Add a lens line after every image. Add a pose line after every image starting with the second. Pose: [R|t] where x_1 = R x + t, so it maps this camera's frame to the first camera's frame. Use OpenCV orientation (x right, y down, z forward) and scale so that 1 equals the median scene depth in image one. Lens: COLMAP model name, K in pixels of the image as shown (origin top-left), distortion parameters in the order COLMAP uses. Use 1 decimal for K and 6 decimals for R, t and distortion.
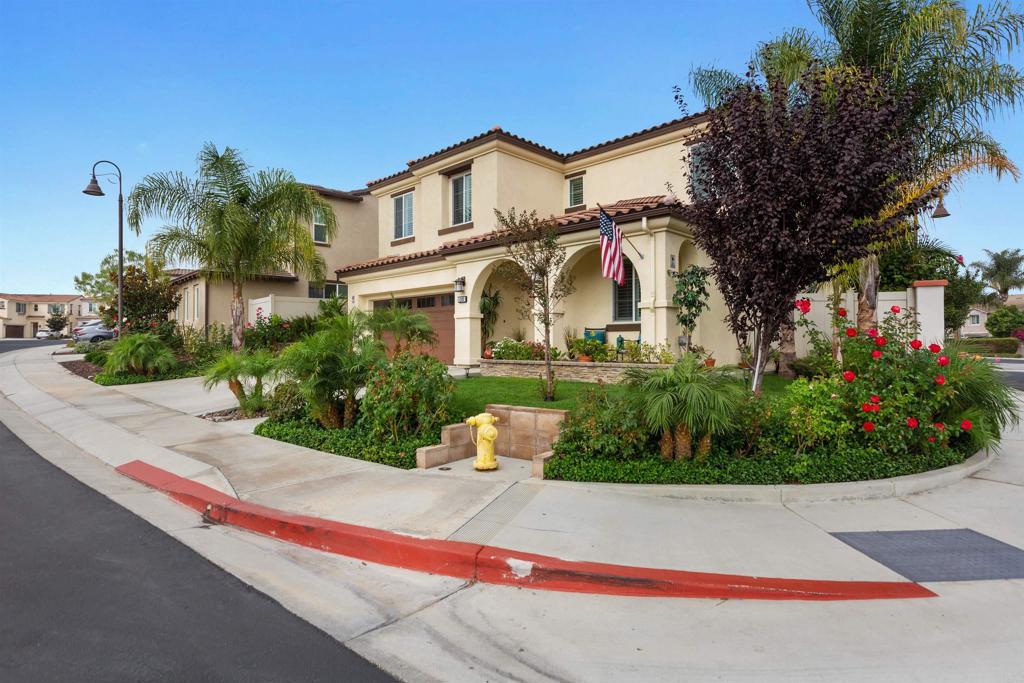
lens RADIAL K [[556.3, 0, 512.9], [0, 556.3, 330.4], [0, 0, 1]] dist [-0.001743, 0.000197]
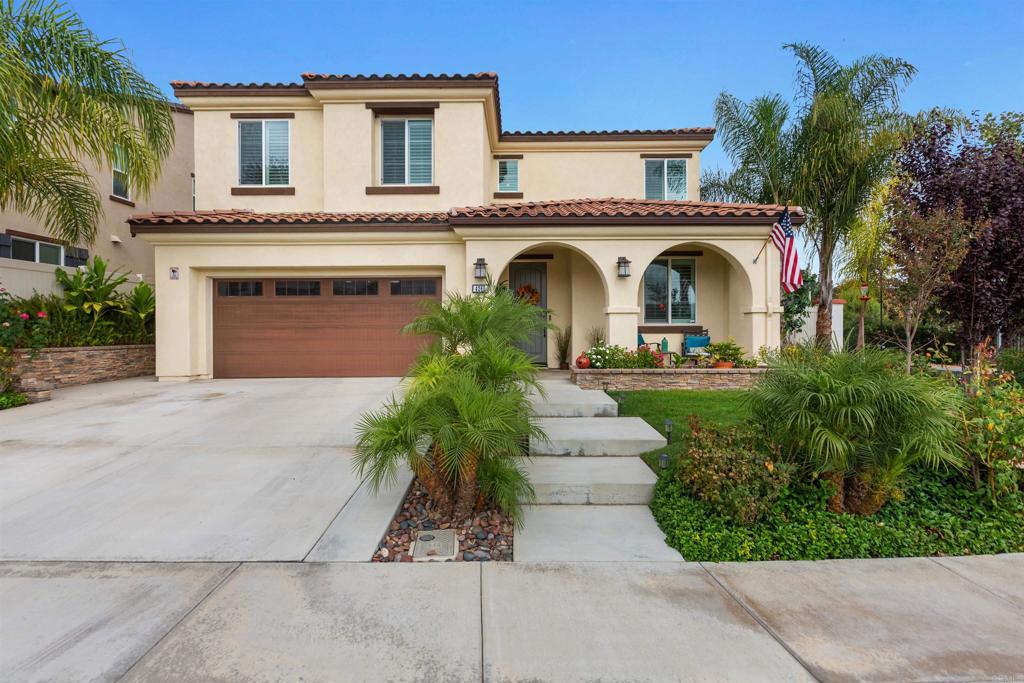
lens RADIAL K [[486.8, 0, 515.3], [0, 486.8, 335.7], [0, 0, 1]] dist [-0.003741, -0.000165]
pose [[0.714666, -0.002534, 0.699461, -0.531555], [-0.015941, 0.999675, 0.019910, -0.006464], [-0.699284, -0.025380, 0.714393, 0.513193]]
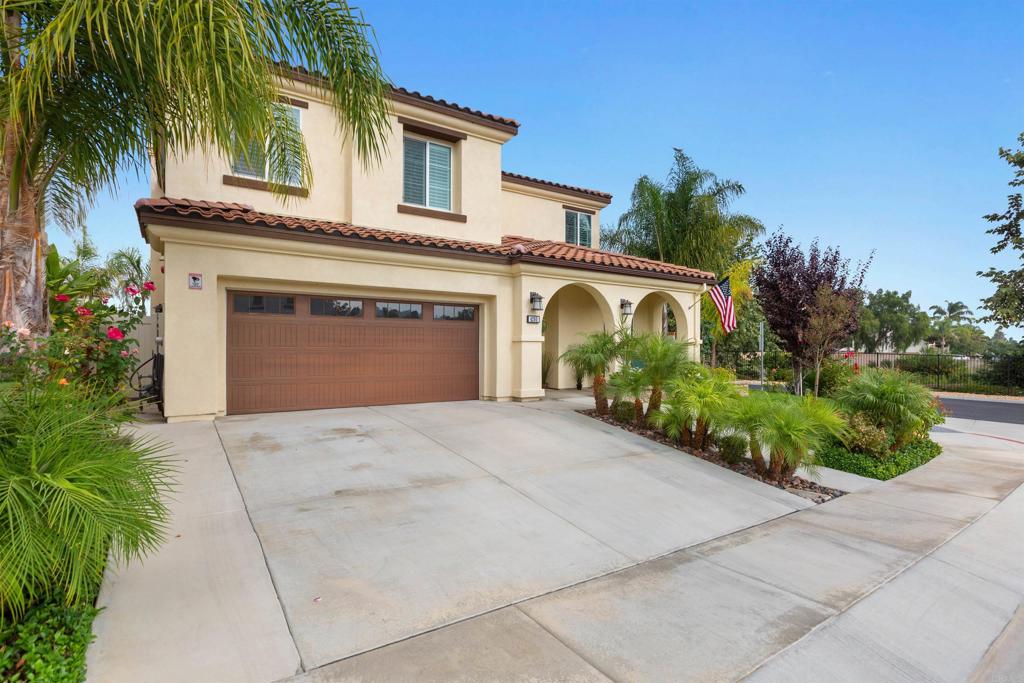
lens RADIAL K [[518.5, 0, 515.4], [0, 518.5, 349.9], [0, 0, 1]] dist [-0.001241, -0.000490]
pose [[0.196826, 0.004378, 0.980429, -0.888330], [-0.030826, 0.999523, 0.001725, -0.010607], [-0.979954, -0.030562, 0.196867, 0.897172]]
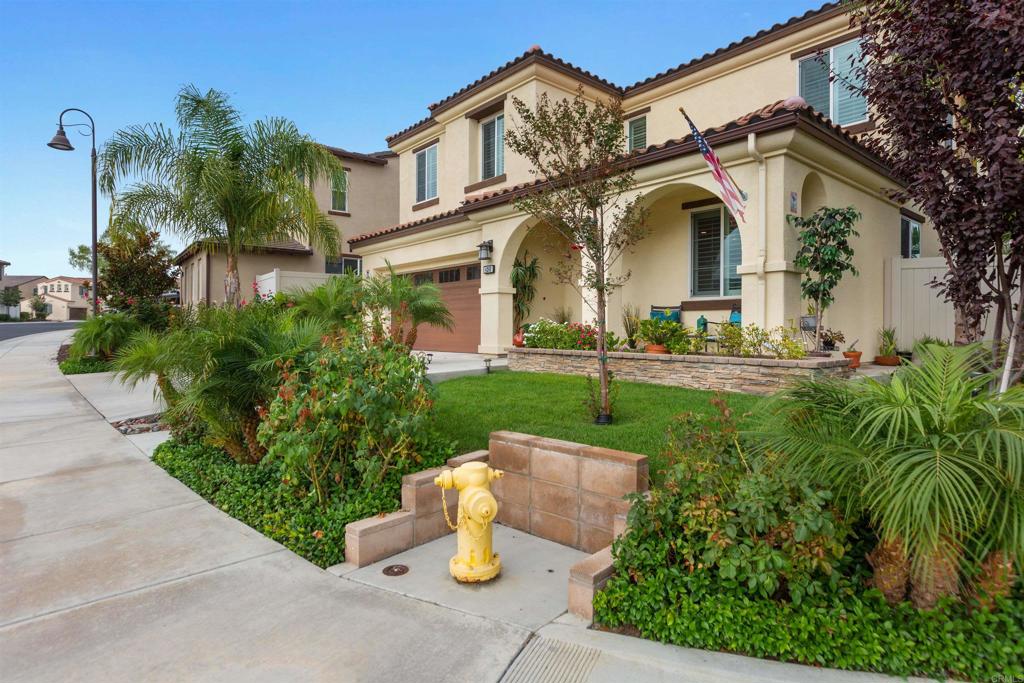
lens RADIAL K [[556.3, 0, 512.9], [0, 556.3, 330.4], [0, 0, 1]] dist [-0.001743, 0.000197]
pose [[0.995997, 0.006832, -0.089127, 0.012203], [-0.004438, 0.999625, 0.027030, 0.008241], [0.089278, -0.026527, 0.995653, 0.234198]]
